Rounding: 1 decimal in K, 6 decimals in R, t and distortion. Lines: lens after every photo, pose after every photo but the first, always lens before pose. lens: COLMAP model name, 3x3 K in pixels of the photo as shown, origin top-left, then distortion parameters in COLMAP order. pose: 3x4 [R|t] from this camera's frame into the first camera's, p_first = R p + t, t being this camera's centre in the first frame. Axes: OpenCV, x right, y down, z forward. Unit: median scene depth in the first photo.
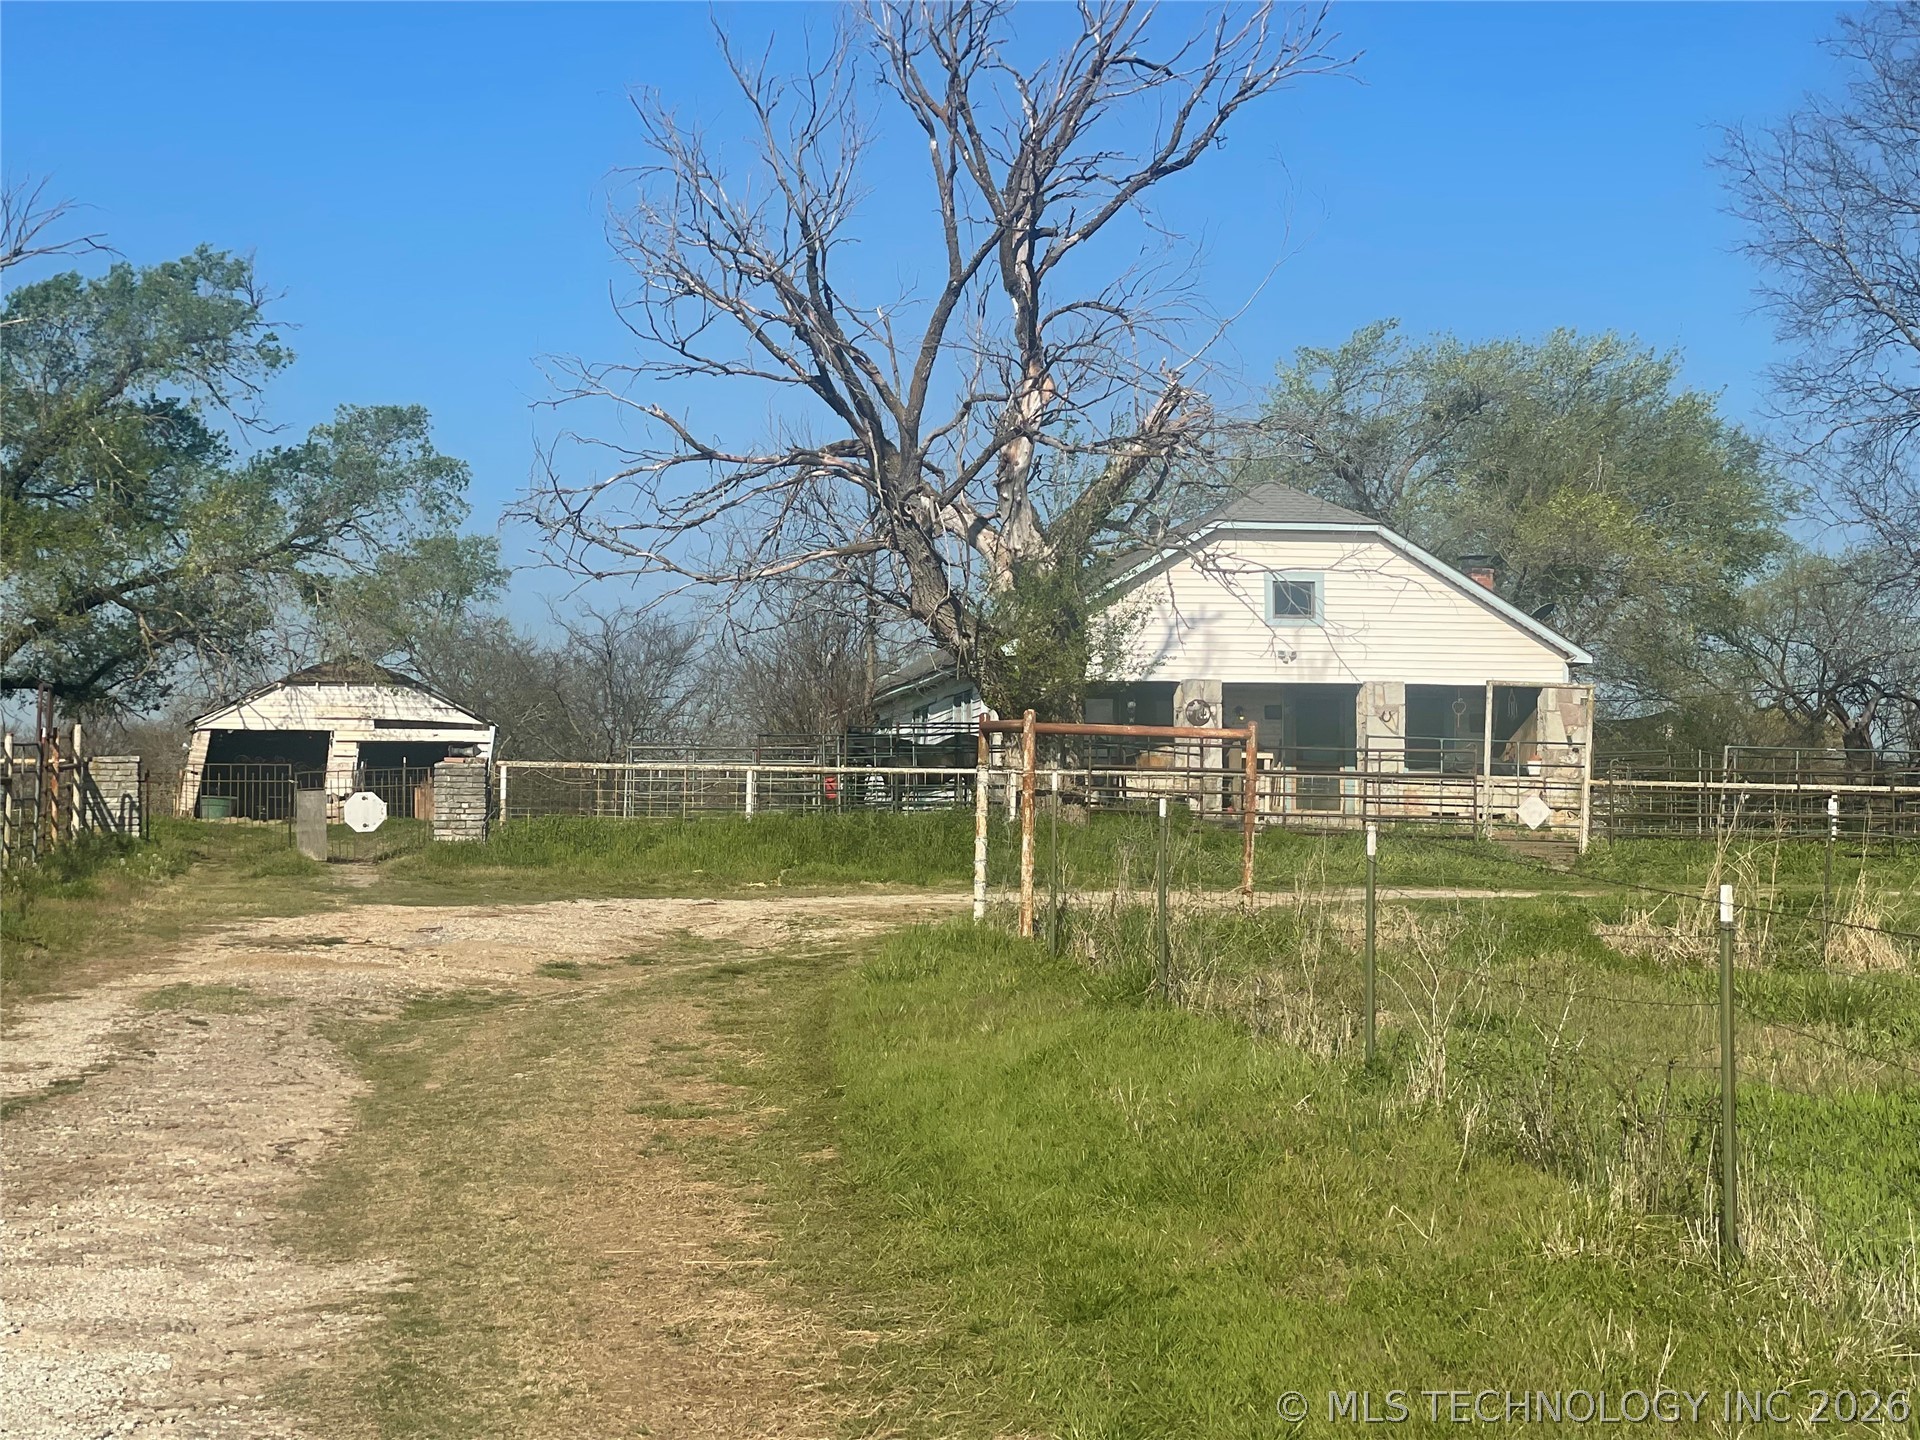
lens RADIAL K [[3321.3, 0, 963.7], [0, 3321.3, 659.2], [0, 0, 1]] dist [0.202521, -0.330971]
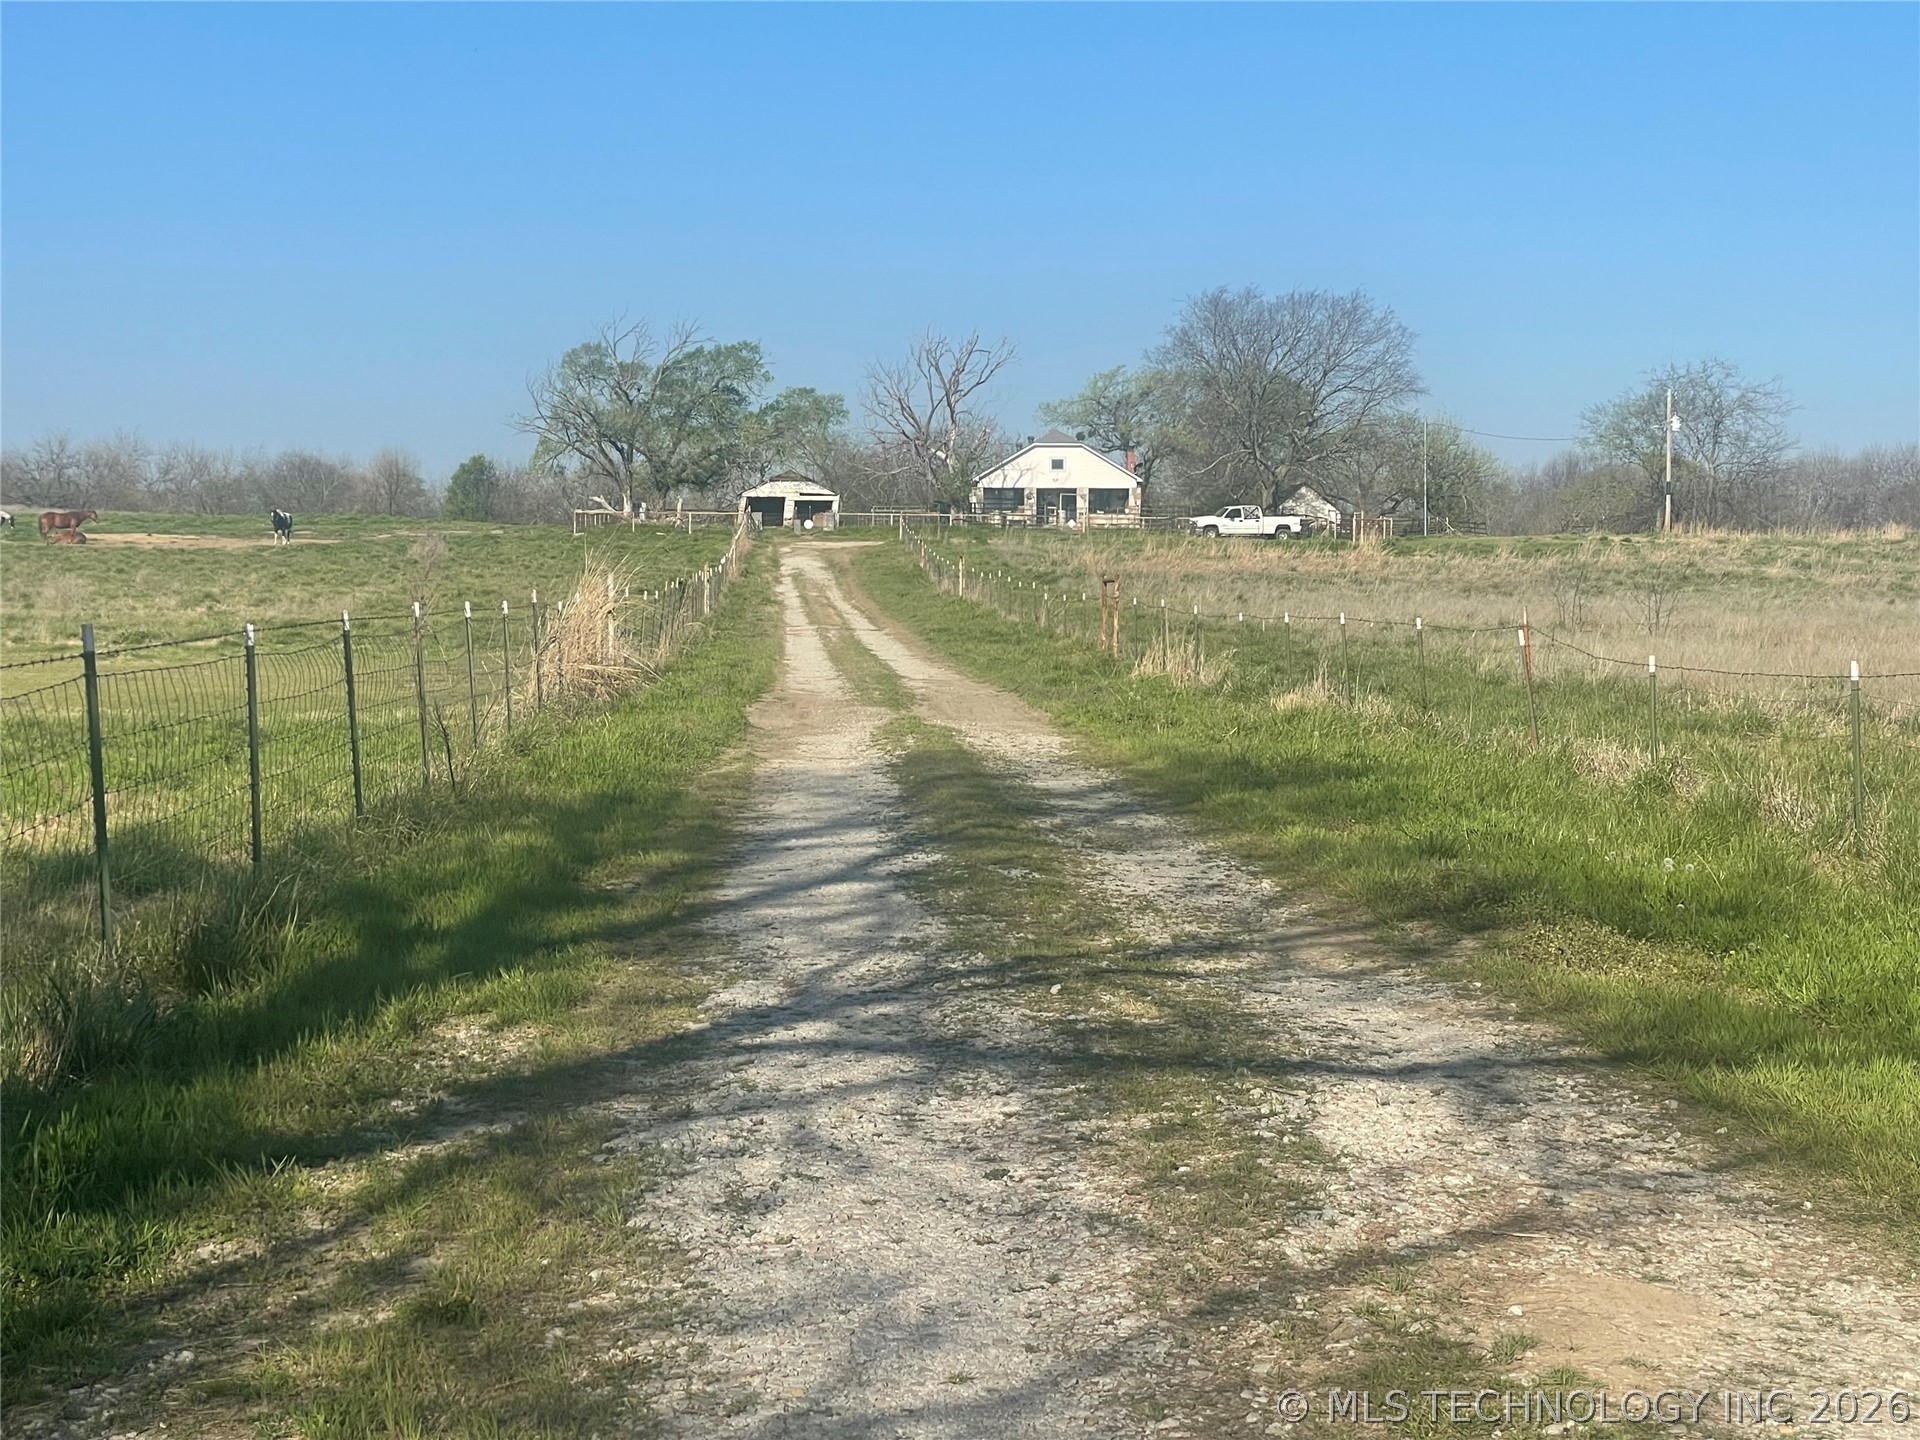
lens RADIAL K [[3321.3, 0, 963.7], [0, 3321.3, 659.2], [0, 0, 1]] dist [0.202521, -0.330971]
pose [[0.994165, 0.003621, -0.107812, 0.305230], [0.005665, 0.996305, 0.085699, -0.091950], [0.107724, -0.085809, 0.990471, -2.036651]]
